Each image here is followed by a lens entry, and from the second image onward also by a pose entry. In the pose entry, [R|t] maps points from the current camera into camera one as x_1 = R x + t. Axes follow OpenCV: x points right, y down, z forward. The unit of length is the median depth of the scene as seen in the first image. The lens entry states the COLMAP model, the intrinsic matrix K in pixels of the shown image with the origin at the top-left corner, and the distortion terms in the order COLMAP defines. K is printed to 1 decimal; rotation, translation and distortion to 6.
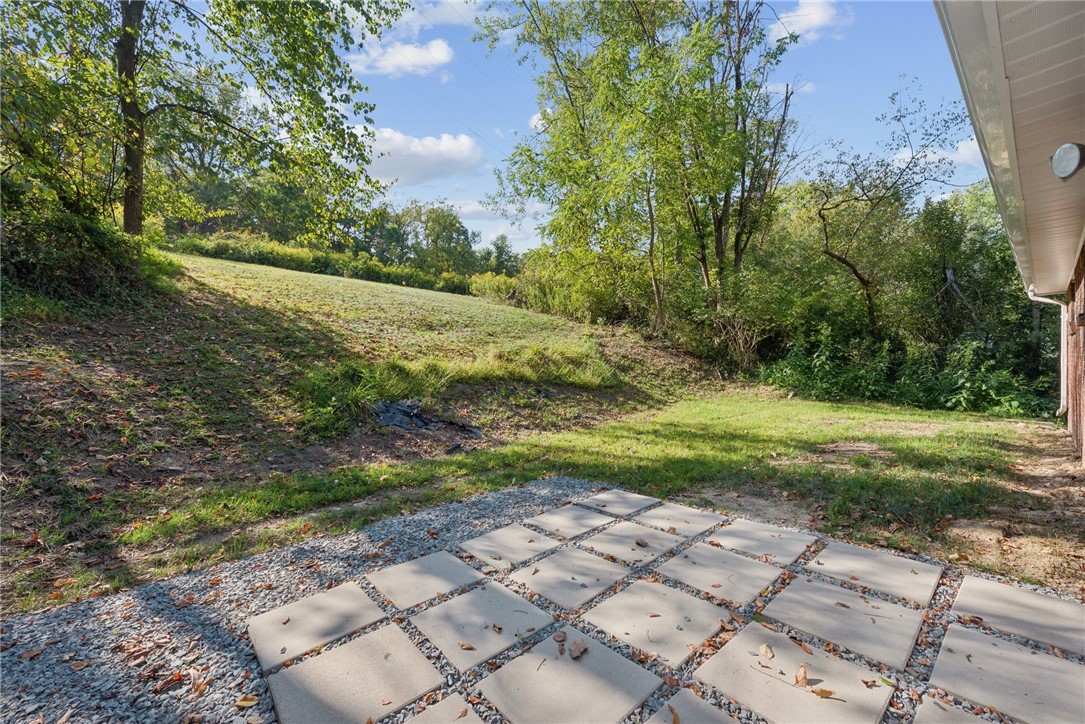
lens RADIAL K [[434.5, 0, 560.3], [0, 434.5, 359.5], [0, 0, 1]] dist [0.000726, -0.000030]
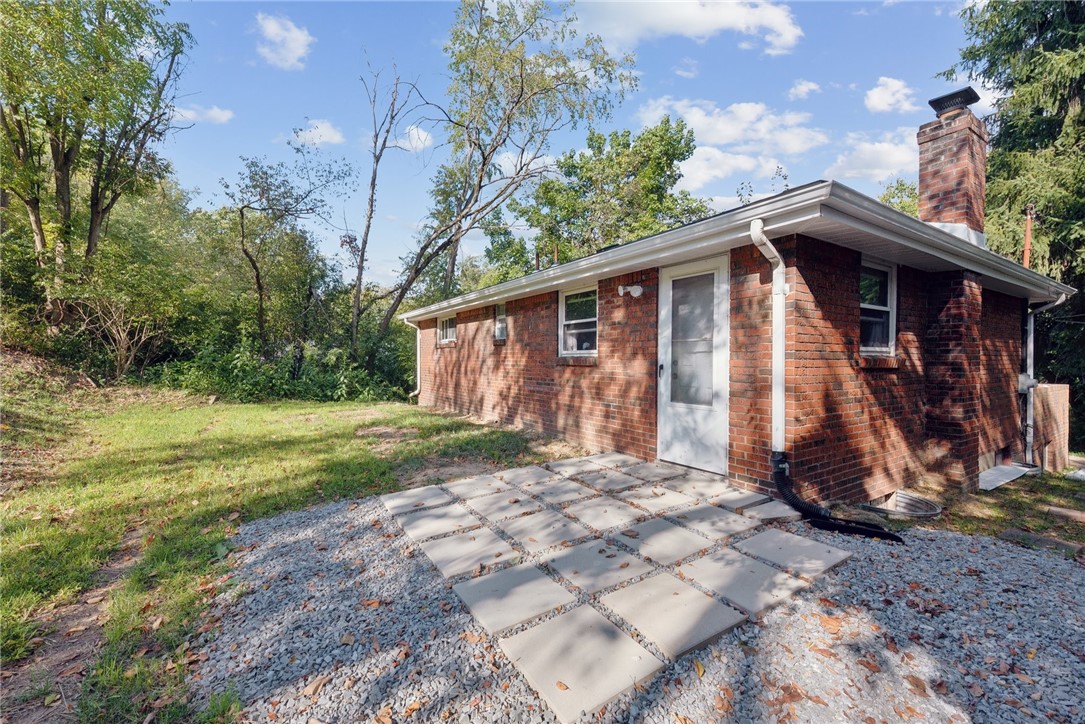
lens RADIAL K [[434.5, 0, 560.3], [0, 434.5, 359.5], [0, 0, 1]] dist [0.000726, -0.000030]
pose [[0.115674, 0.014860, 0.993176, -0.920894], [-0.008020, 0.999869, -0.014026, 0.018528], [-0.993255, -0.006343, 0.115778, 0.614480]]
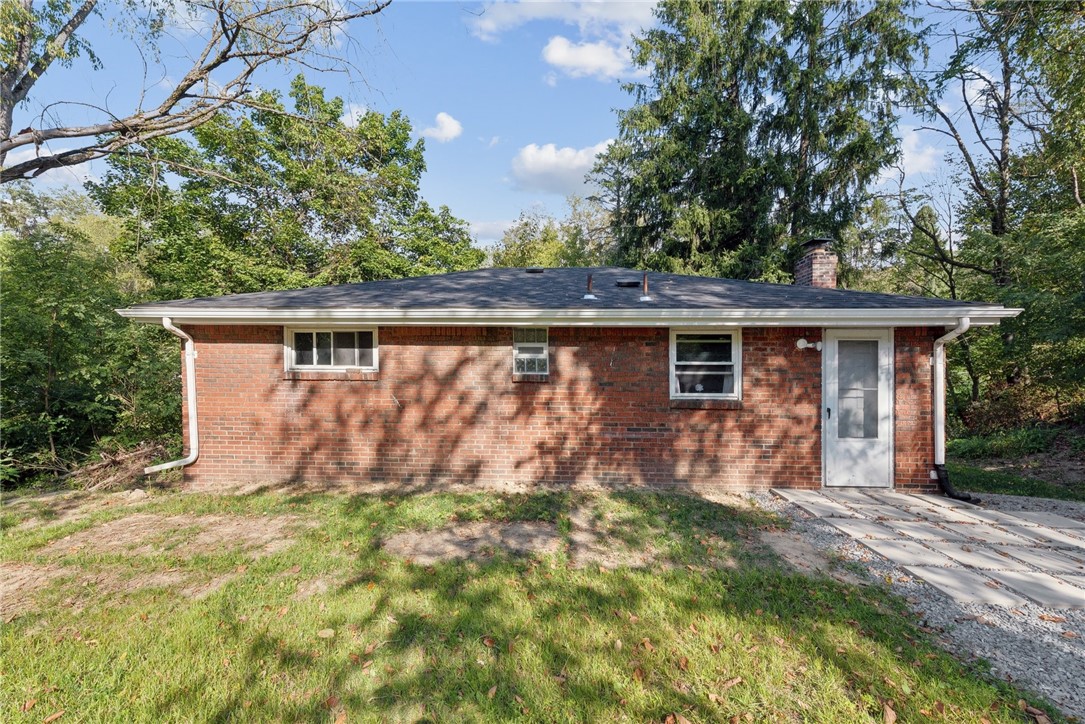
lens RADIAL K [[434.5, 0, 560.3], [0, 434.5, 359.5], [0, 0, 1]] dist [0.000726, -0.000030]
pose [[-0.711058, 0.015353, 0.702966, 0.116746], [0.009553, 0.999880, -0.012174, -0.179533], [-0.703068, -0.001941, -0.711120, 2.562372]]
